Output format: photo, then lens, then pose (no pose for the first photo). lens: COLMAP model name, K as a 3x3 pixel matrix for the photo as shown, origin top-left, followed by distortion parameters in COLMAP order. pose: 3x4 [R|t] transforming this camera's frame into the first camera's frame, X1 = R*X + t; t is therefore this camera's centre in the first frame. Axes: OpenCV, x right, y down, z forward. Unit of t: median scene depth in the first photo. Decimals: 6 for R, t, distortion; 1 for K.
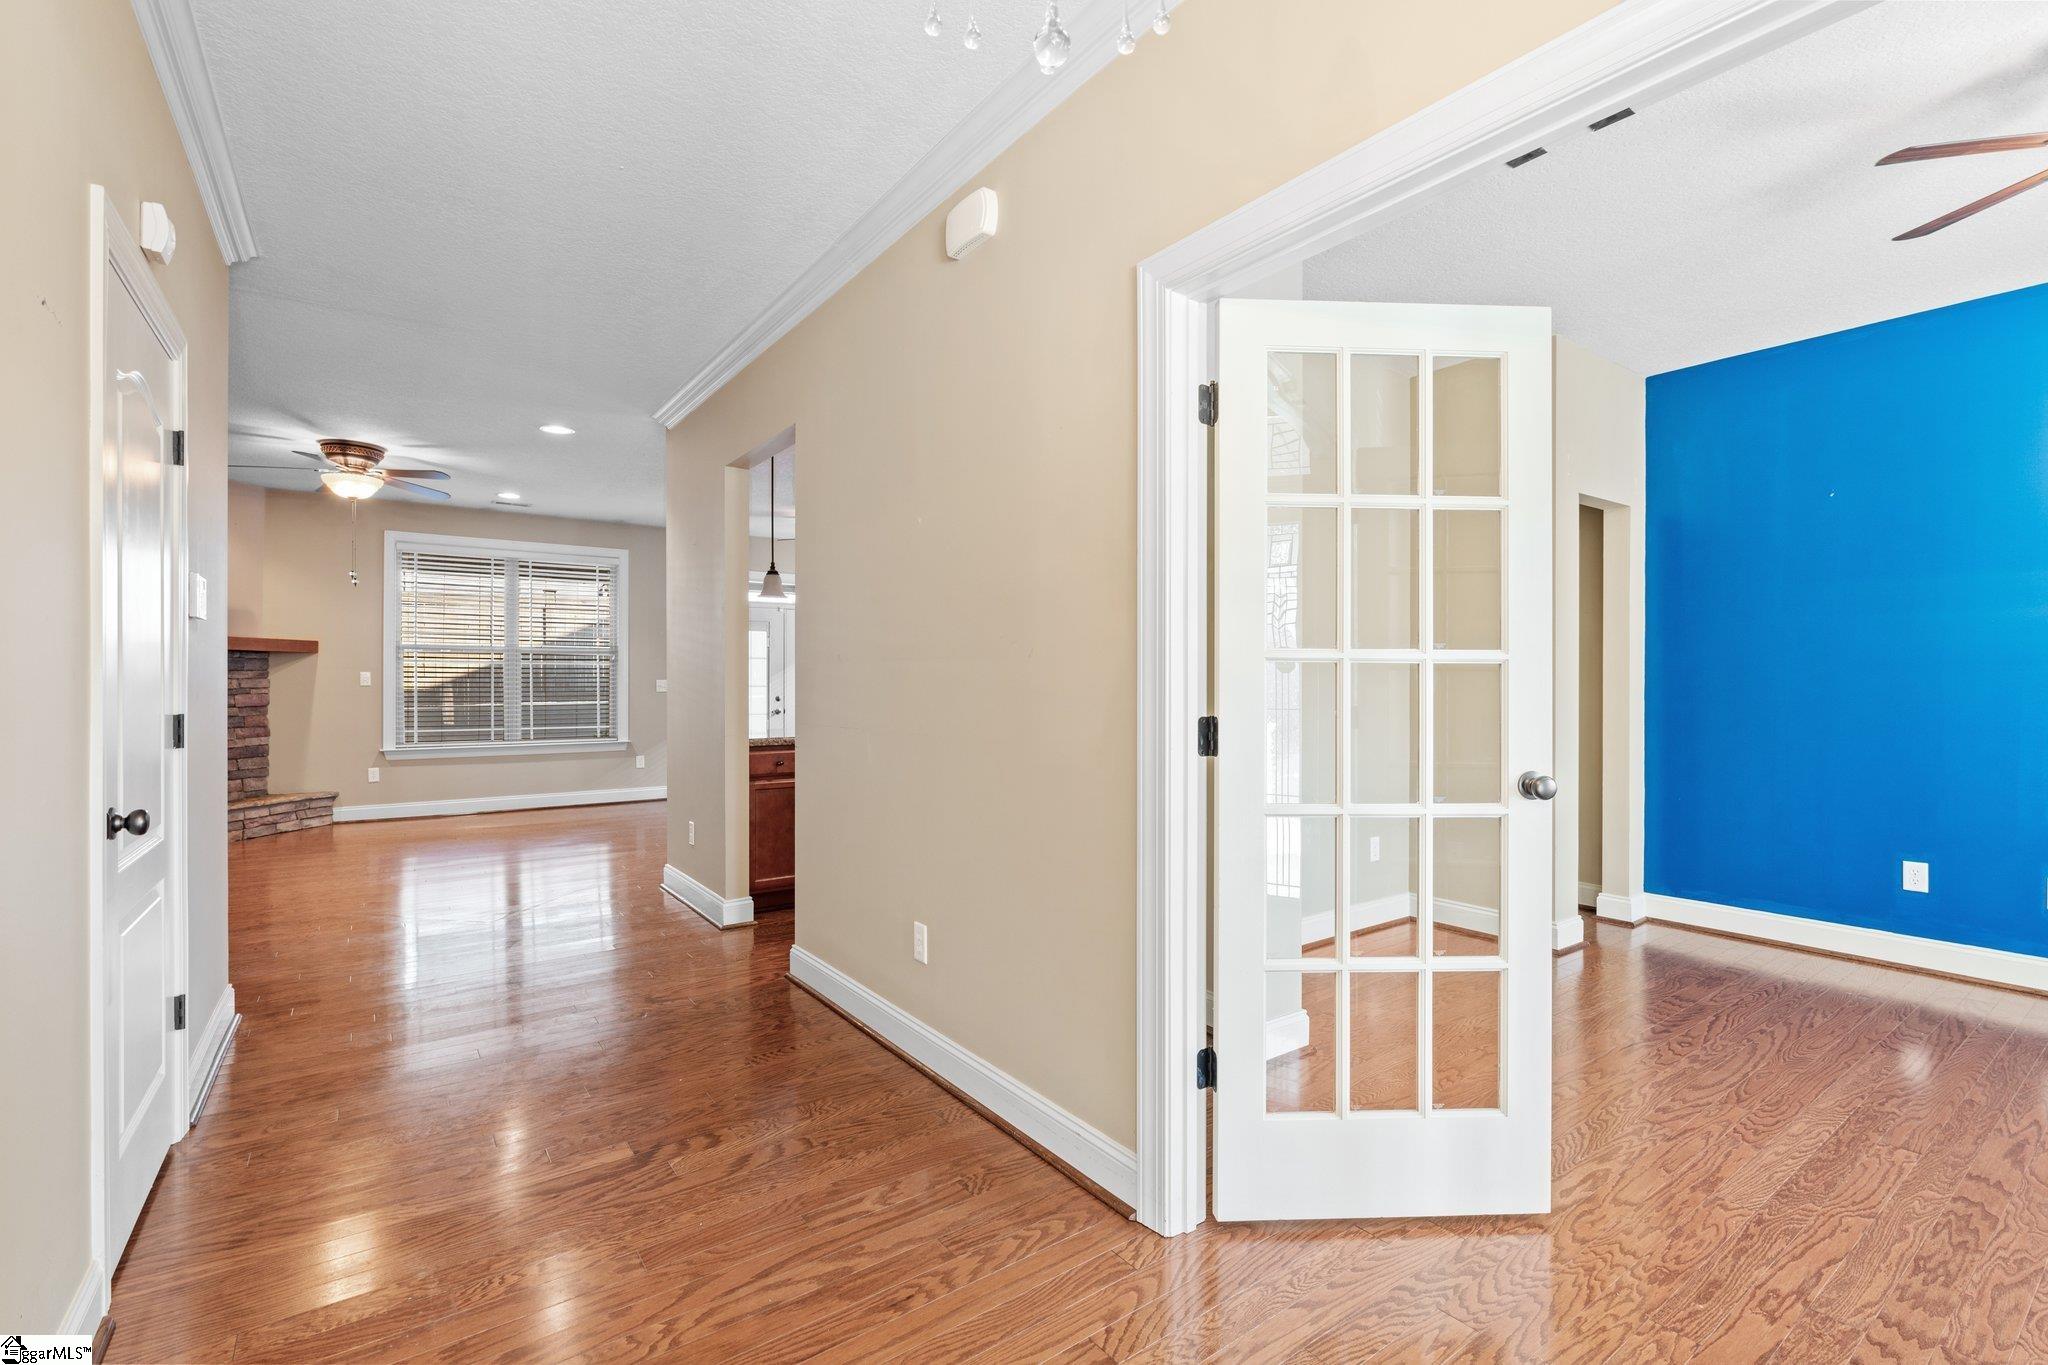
lens RADIAL K [[895.2, 0, 1017.1], [0, 895.2, 685.5], [0, 0, 1]] dist [-0.006484, 0.000370]
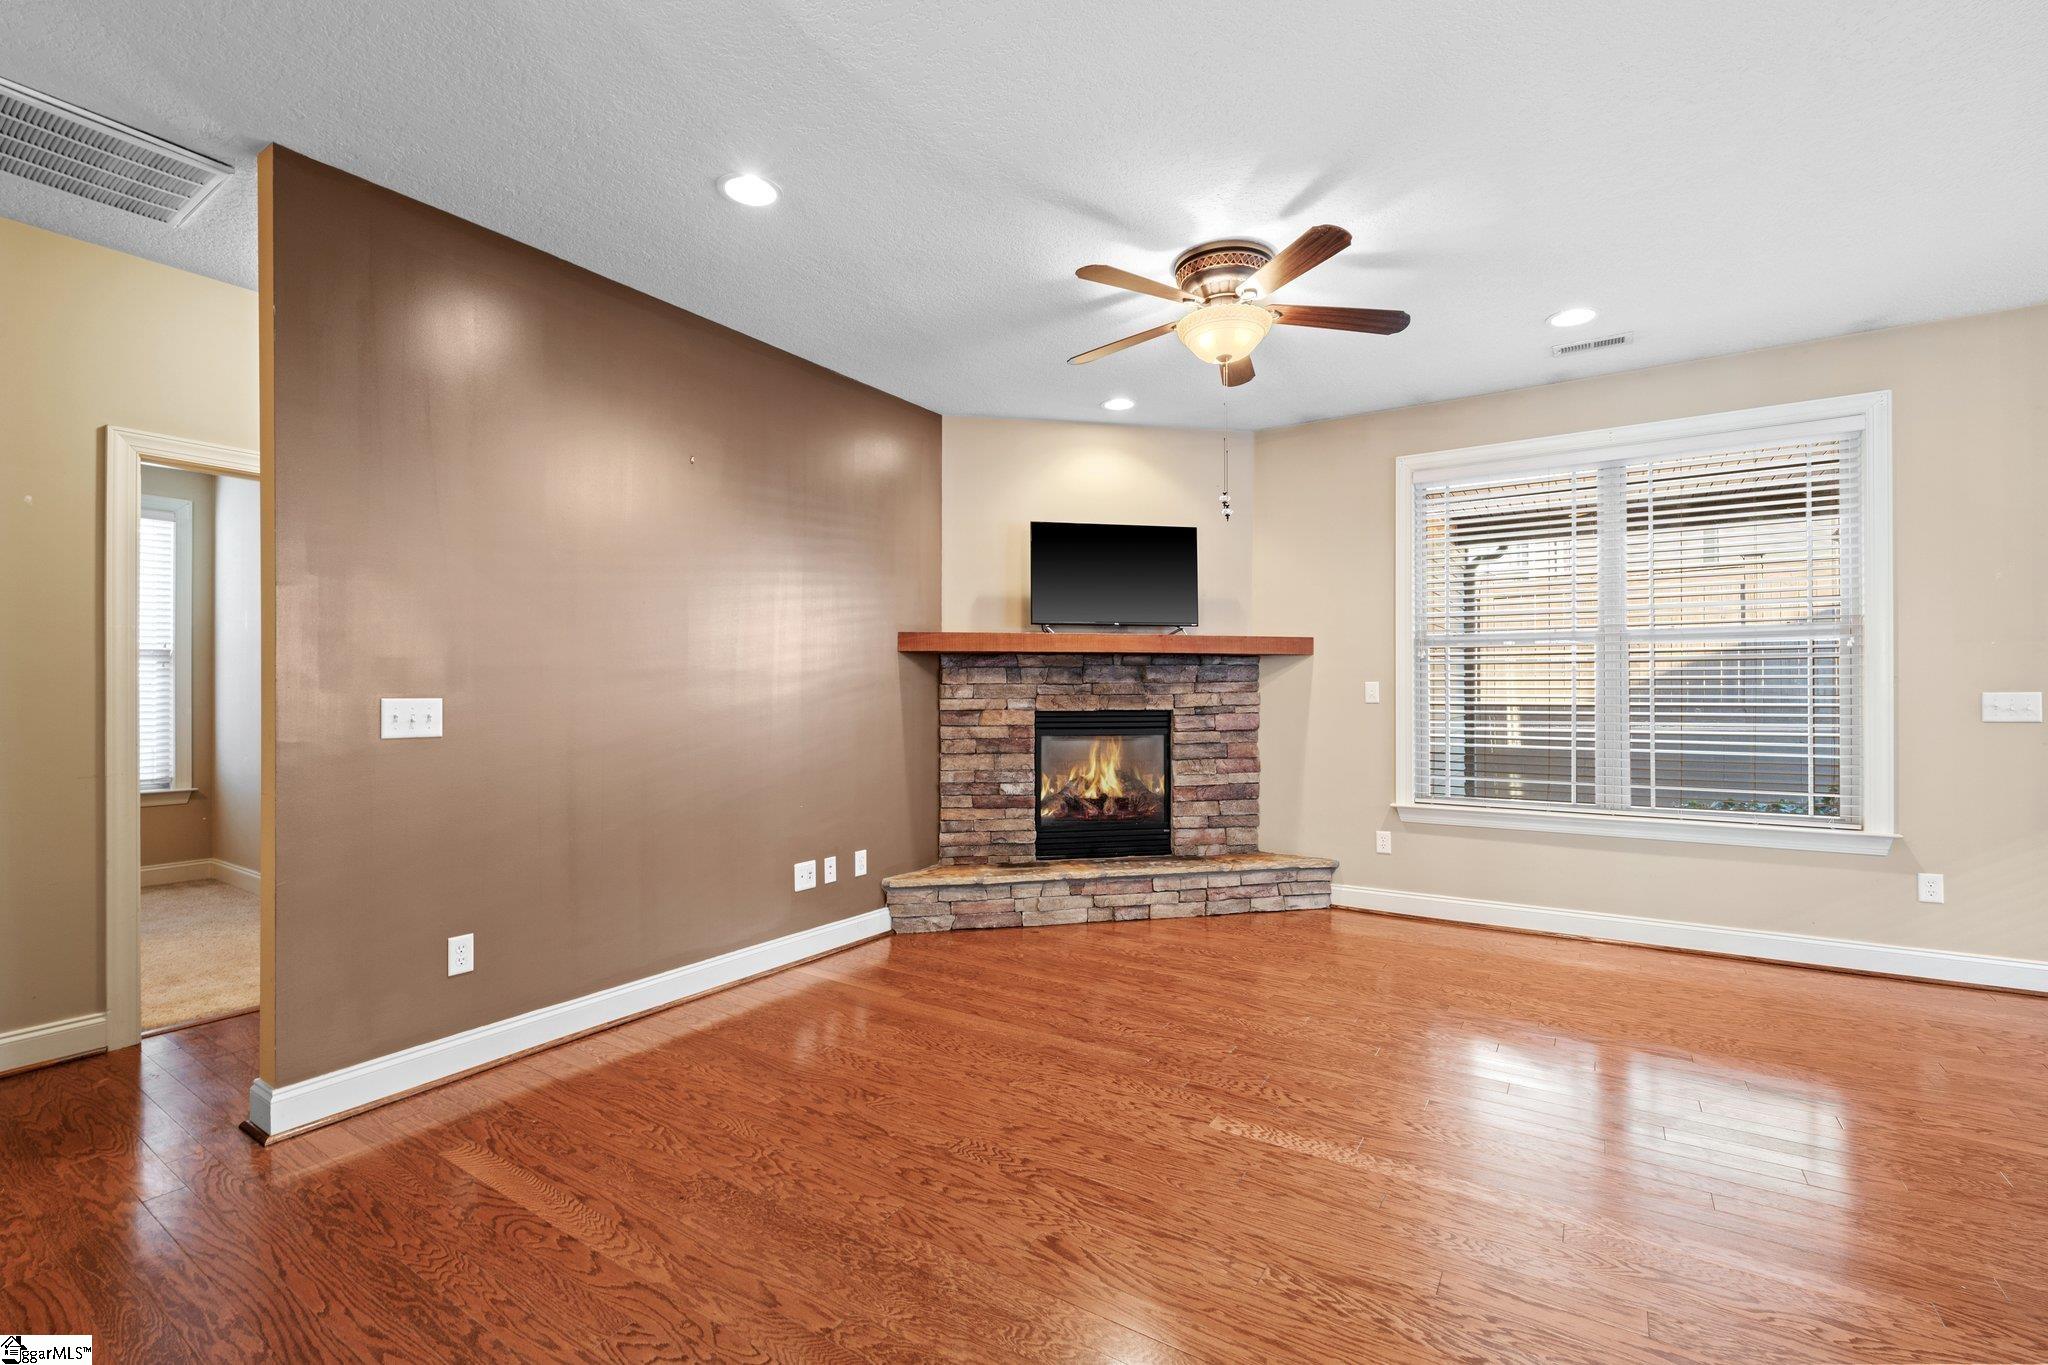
lens RADIAL K [[895.2, 0, 1020.2], [0, 895.2, 693.7], [0, 0, 1]] dist [-0.006484, 0.000370]
pose [[0.359819, -0.001782, -0.933020, -0.228748], [-0.001647, 0.999995, -0.002545, -0.004410], [0.933021, 0.002452, 0.359815, 0.554754]]
